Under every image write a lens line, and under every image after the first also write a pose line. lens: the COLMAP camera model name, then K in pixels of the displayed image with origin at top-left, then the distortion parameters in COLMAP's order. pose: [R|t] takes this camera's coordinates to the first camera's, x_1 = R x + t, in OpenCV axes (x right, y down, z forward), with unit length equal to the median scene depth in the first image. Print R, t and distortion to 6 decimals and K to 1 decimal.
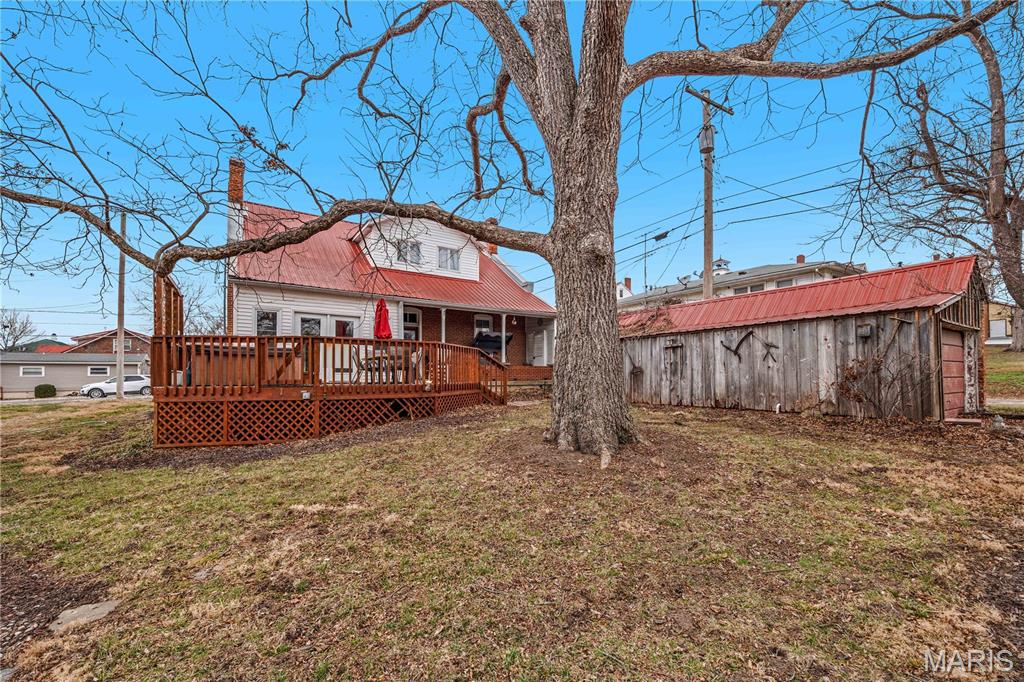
lens RADIAL K [[413.3, 0, 510.6], [0, 413.3, 357.4], [0, 0, 1]] dist [-0.000037, -0.000404]
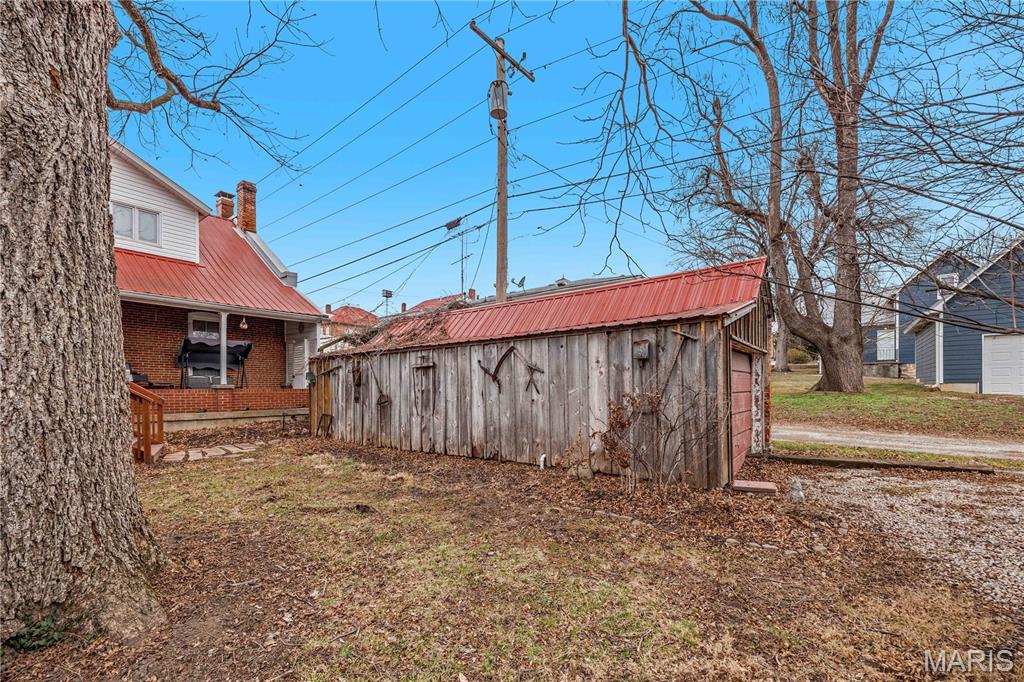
lens RADIAL K [[425.0, 0, 512.0], [0, 425.0, 374.0], [0, 0, 1]] dist [-0.000566, 0.000080]
pose [[0.944158, 0.007047, 0.329419, 0.331400], [-0.009175, 0.999946, 0.004905, -0.020733], [-0.329366, -0.007653, 0.944171, 0.322277]]
